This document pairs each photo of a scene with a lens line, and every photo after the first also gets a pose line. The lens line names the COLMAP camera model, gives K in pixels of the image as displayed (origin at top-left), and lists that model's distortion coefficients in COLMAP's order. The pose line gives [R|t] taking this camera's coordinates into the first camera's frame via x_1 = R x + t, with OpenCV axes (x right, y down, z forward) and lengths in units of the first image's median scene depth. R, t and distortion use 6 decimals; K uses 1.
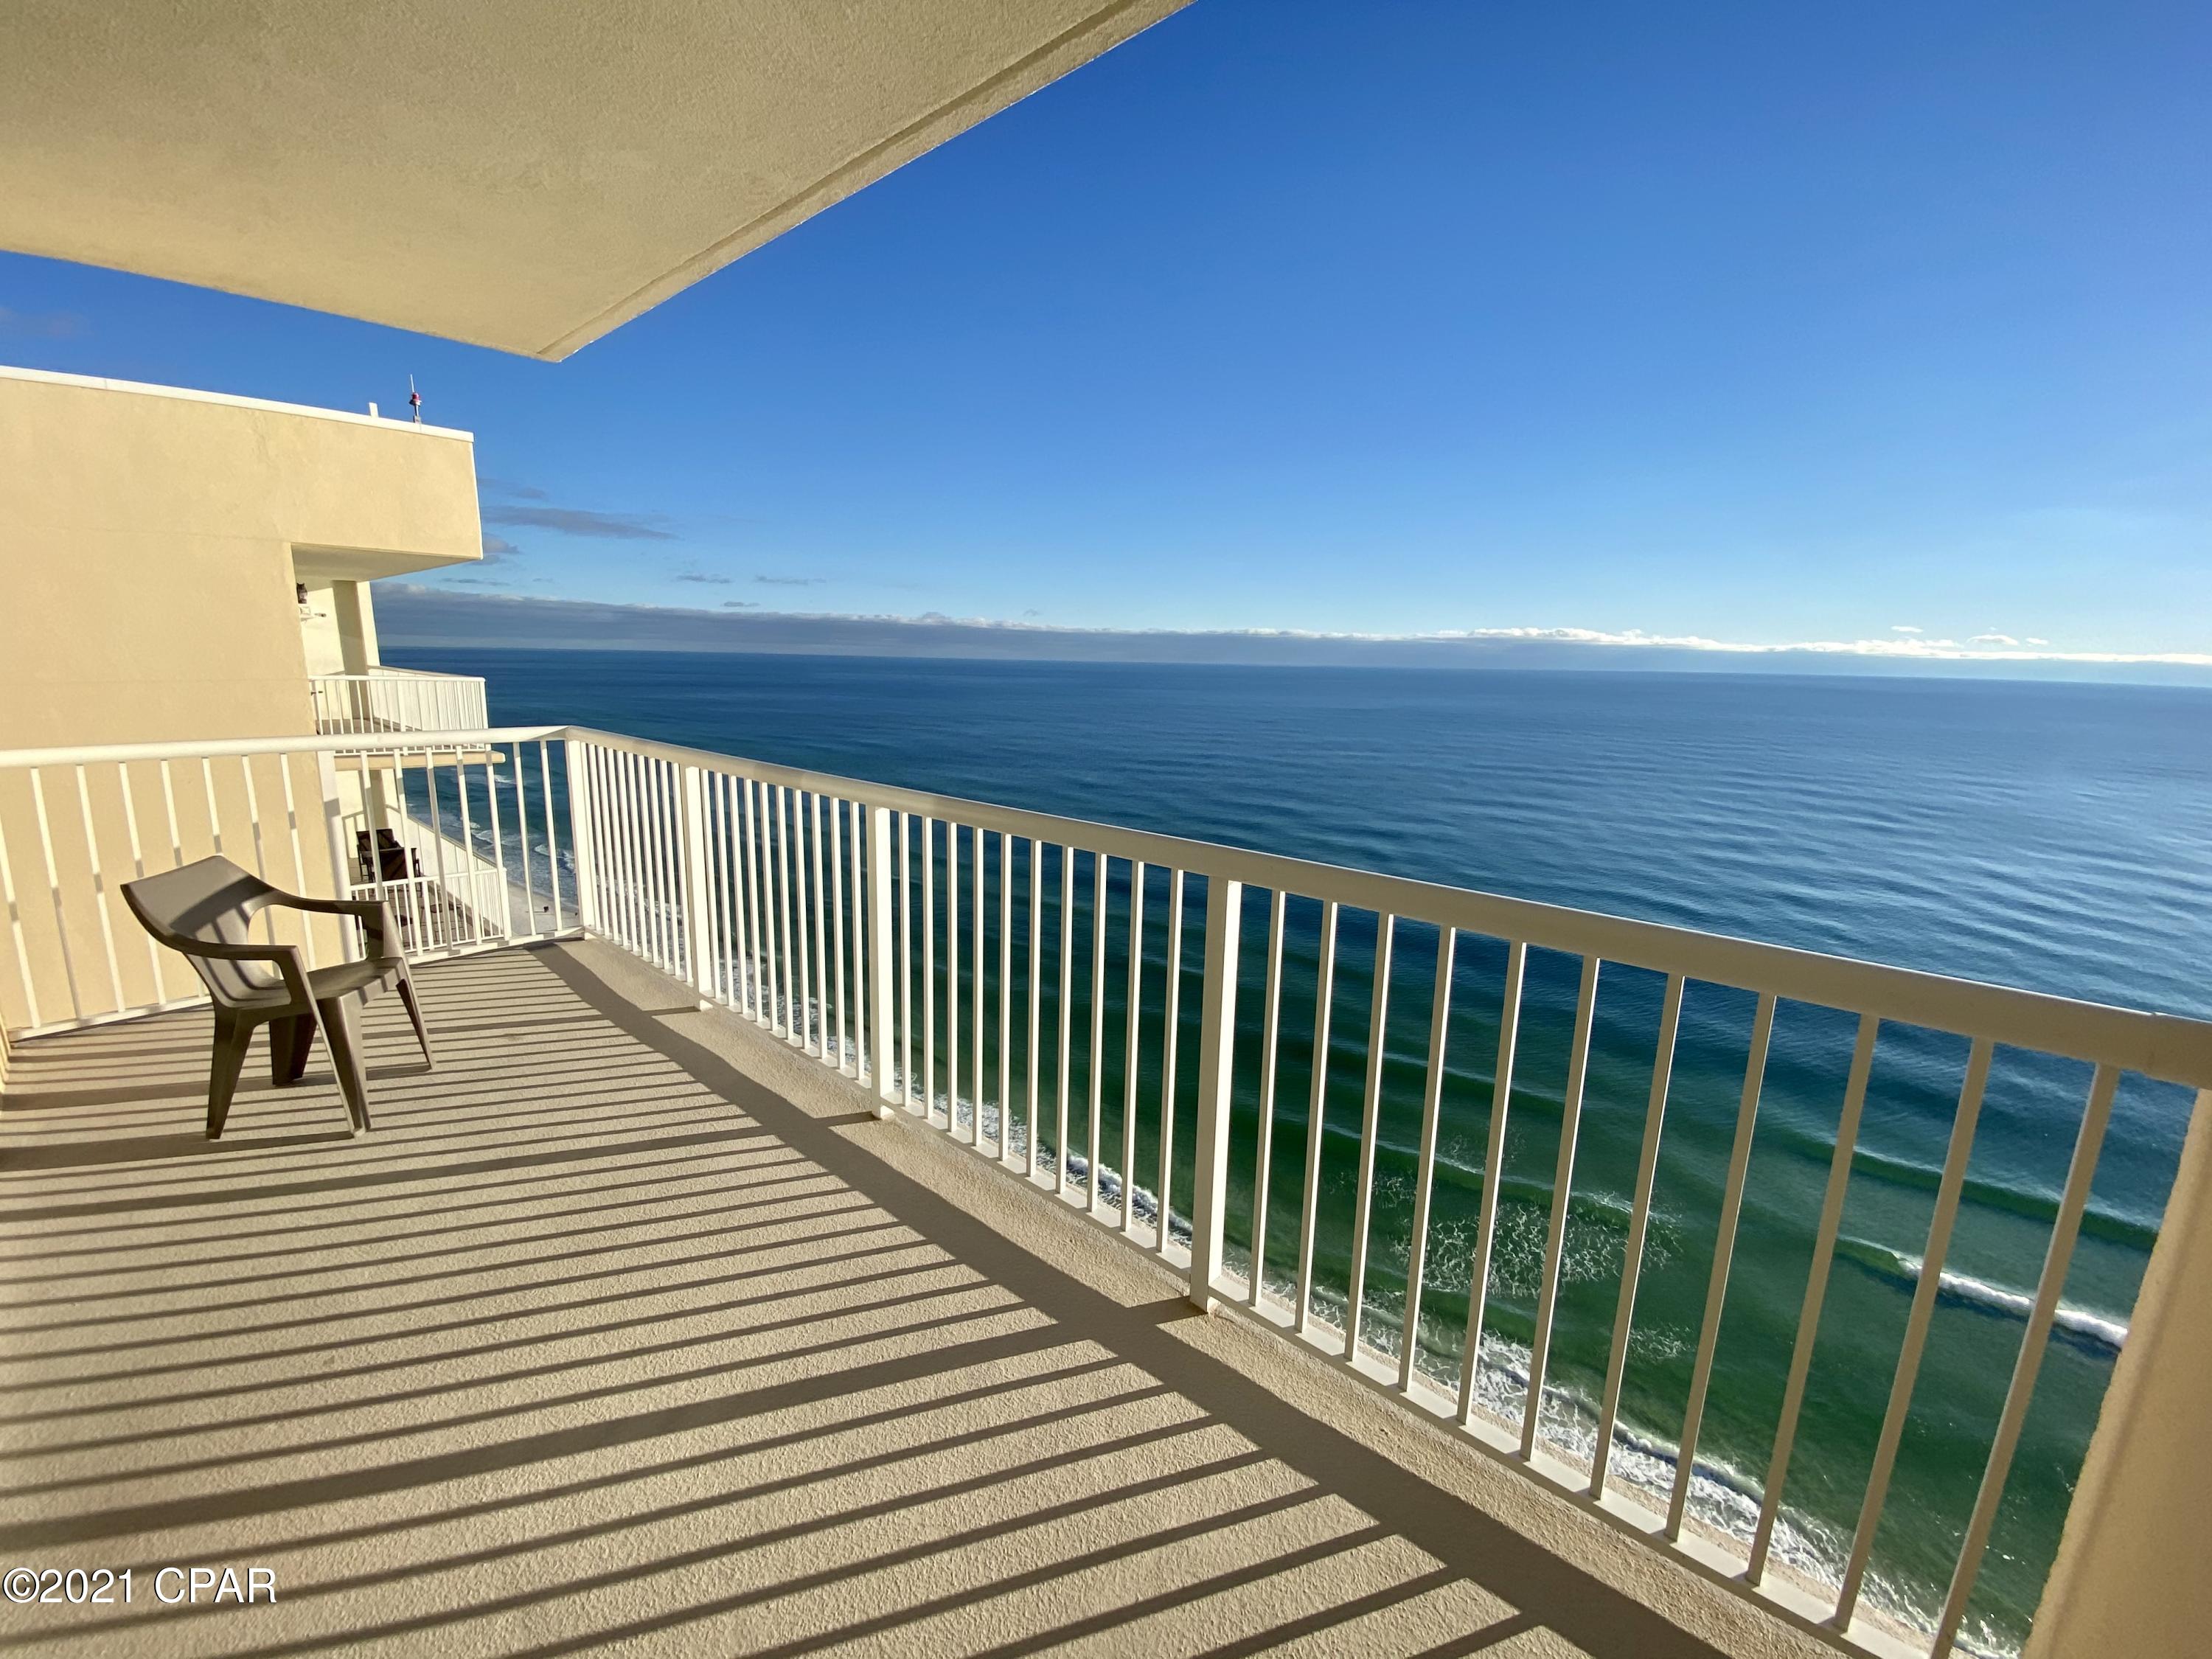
lens RADIAL K [[907.4, 0, 1109.3], [0, 907.4, 829.5], [0, 0, 1]] dist [0.011914, -0.021590]
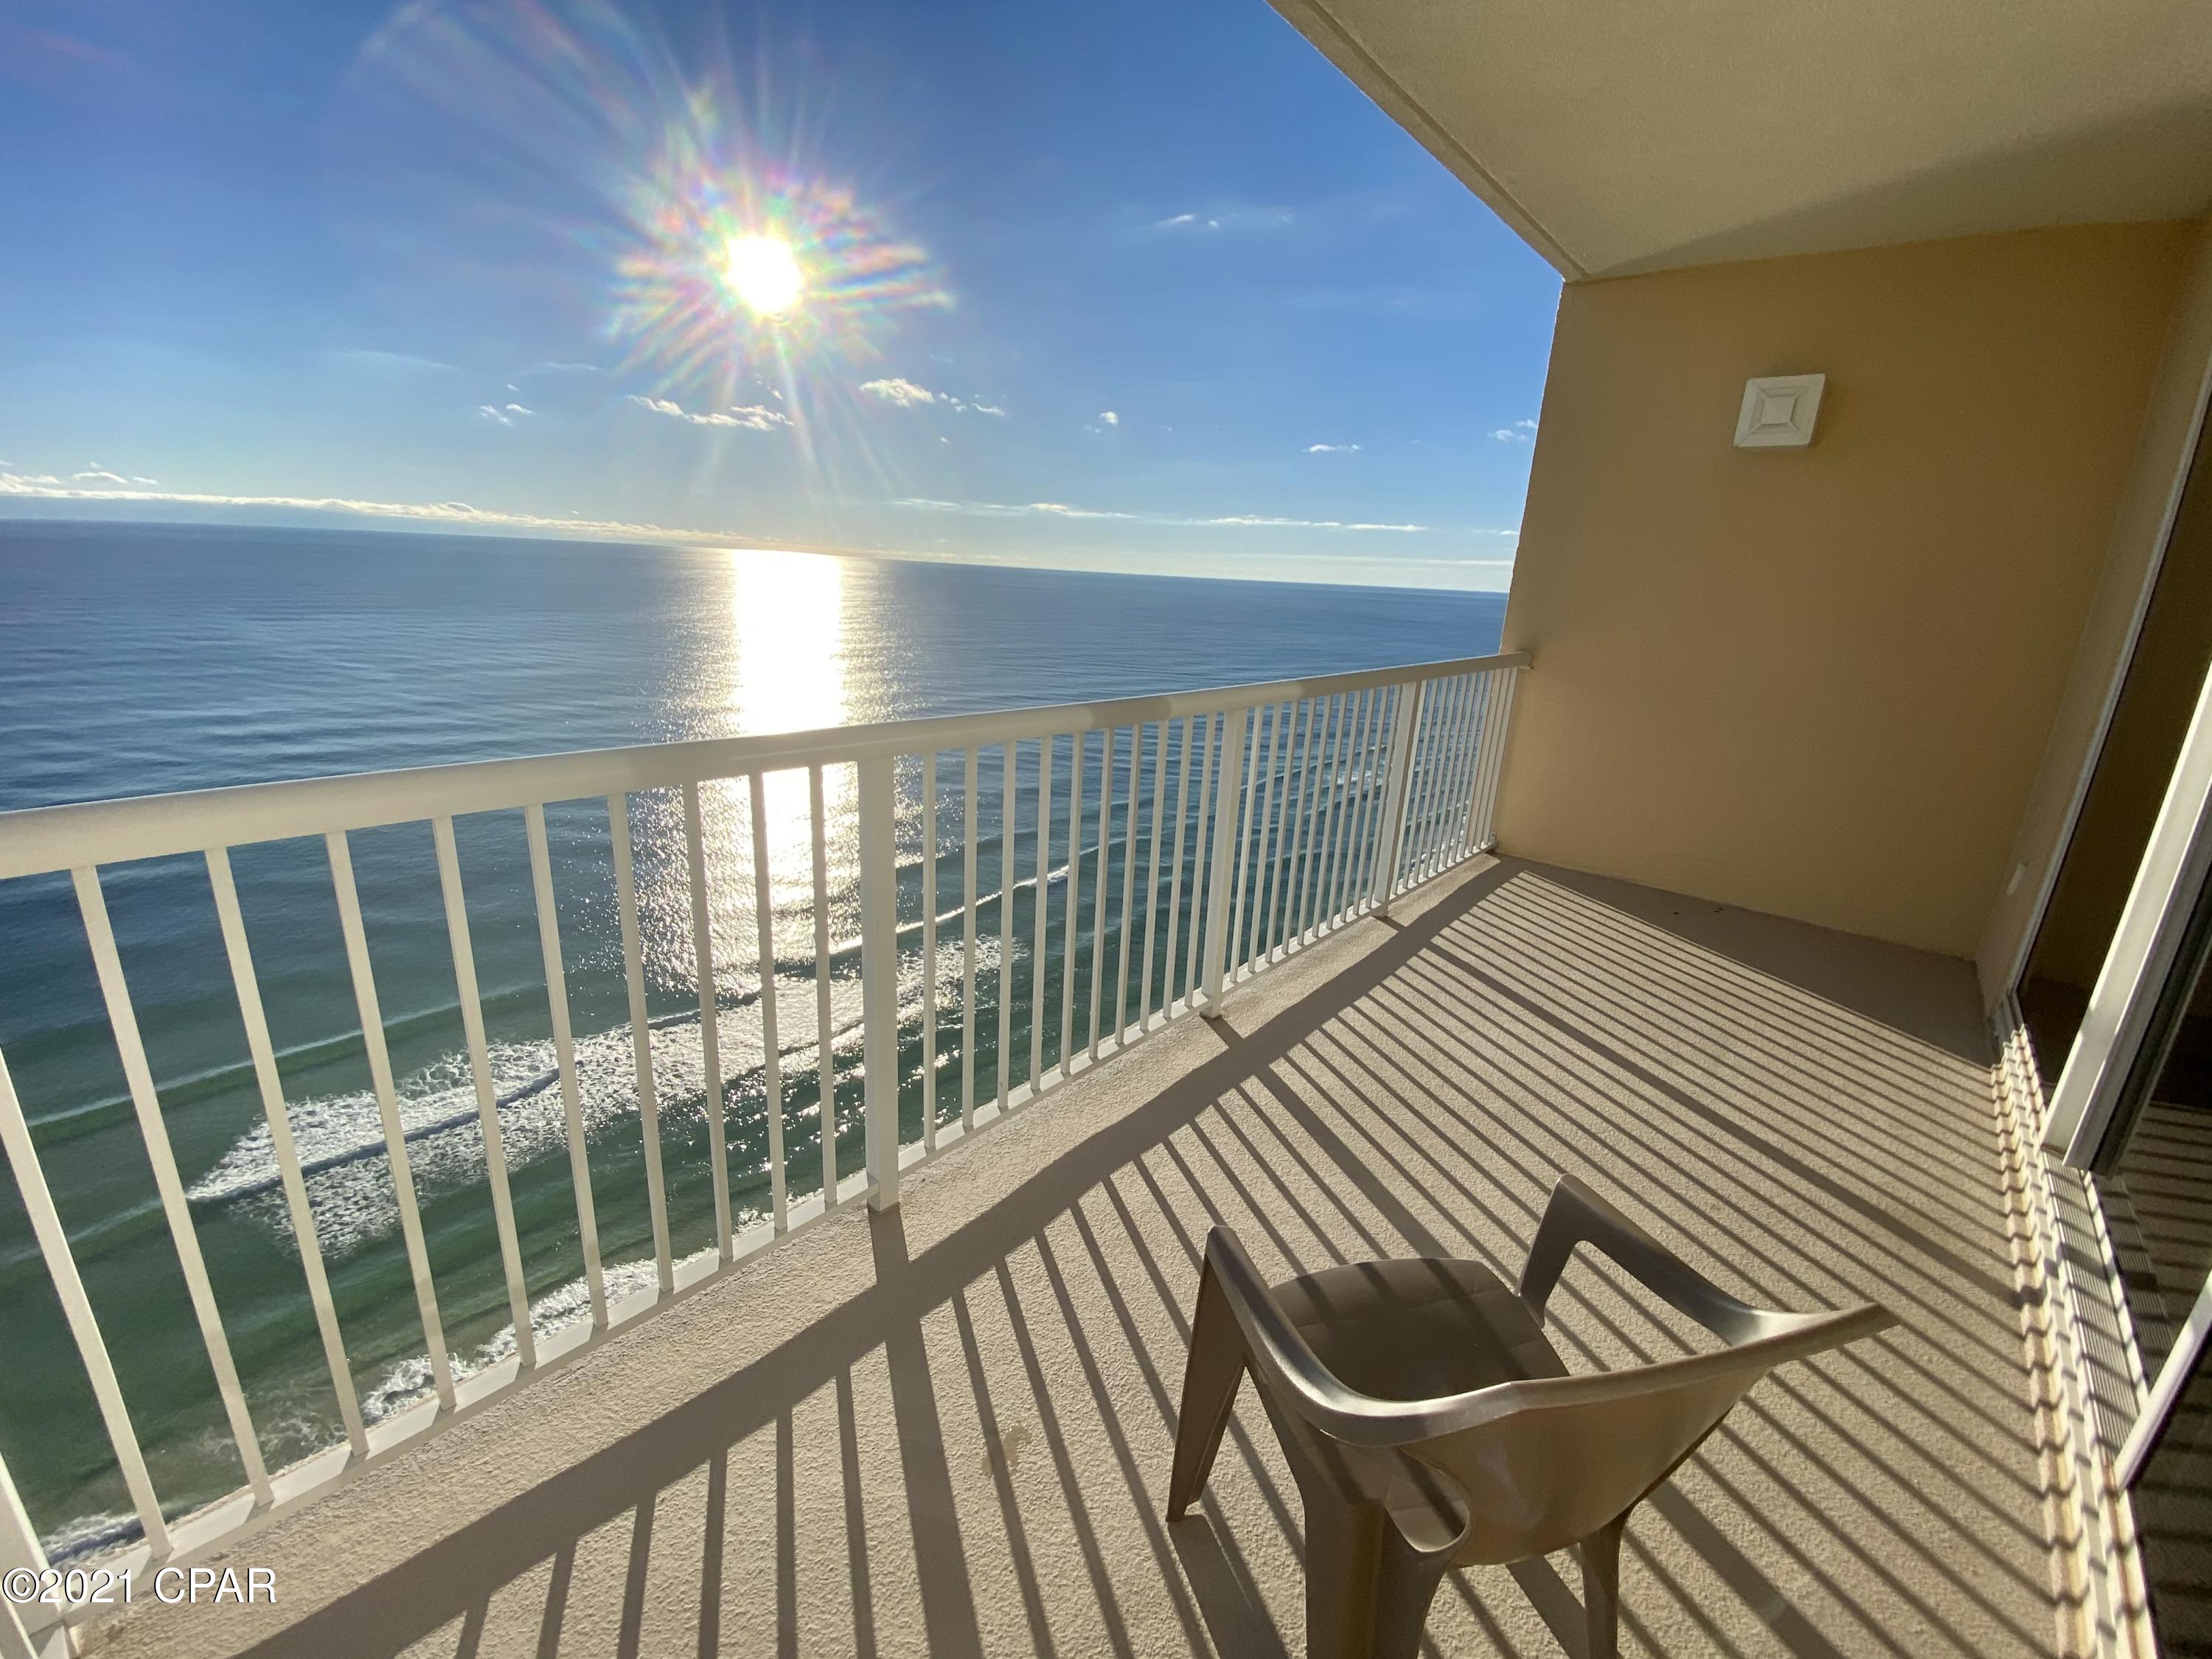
lens RADIAL K [[907.4, 0, 1109.3], [0, 907.4, 829.5], [0, 0, 1]] dist [0.011914, -0.021590]
pose [[-0.025450, -0.292089, 0.956052, -0.234037], [0.128622, 0.947456, 0.292887, -0.038832], [-0.991367, 0.130424, 0.013457, 0.217504]]
